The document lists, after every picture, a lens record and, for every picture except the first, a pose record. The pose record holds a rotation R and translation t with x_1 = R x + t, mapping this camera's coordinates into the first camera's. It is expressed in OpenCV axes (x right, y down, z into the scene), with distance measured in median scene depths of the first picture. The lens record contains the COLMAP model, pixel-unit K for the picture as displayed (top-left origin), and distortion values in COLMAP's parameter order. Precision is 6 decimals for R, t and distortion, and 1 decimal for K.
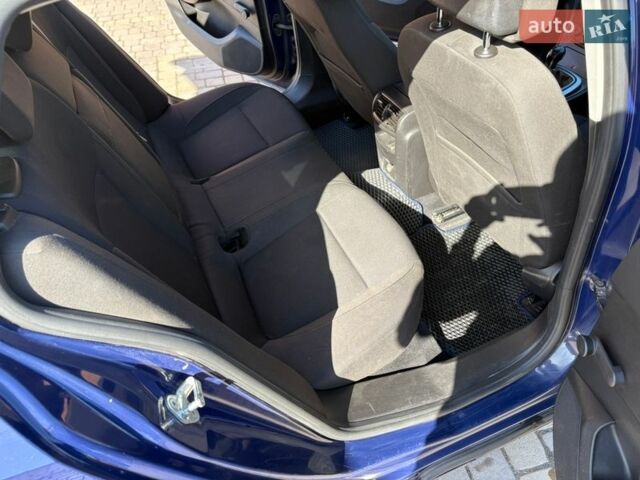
lens RADIAL K [[488.8, 0, 321.5], [0, 488.8, 241.9], [0, 0, 1]] dist [0.052976, 0.007000]
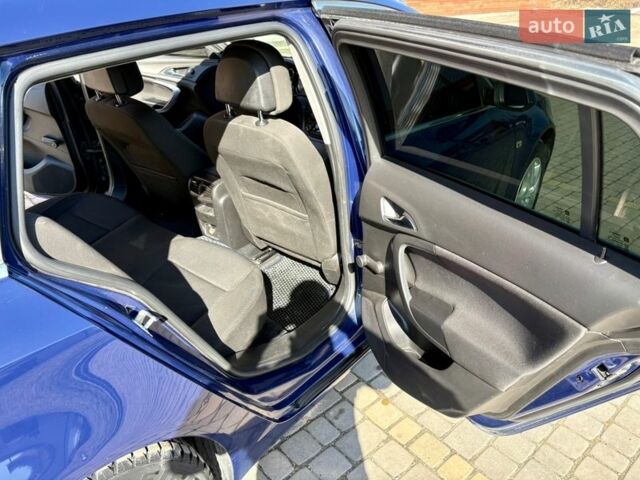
lens RADIAL K [[488.8, 0, 320.0], [0, 488.8, 238.8], [0, 0, 1]] dist [0.052976, 0.007000]
pose [[0.890942, -0.188105, 0.413327, -0.168205], [0.294173, 0.932454, -0.209743, 0.256872], [-0.345955, 0.308458, 0.886097, -0.283662]]
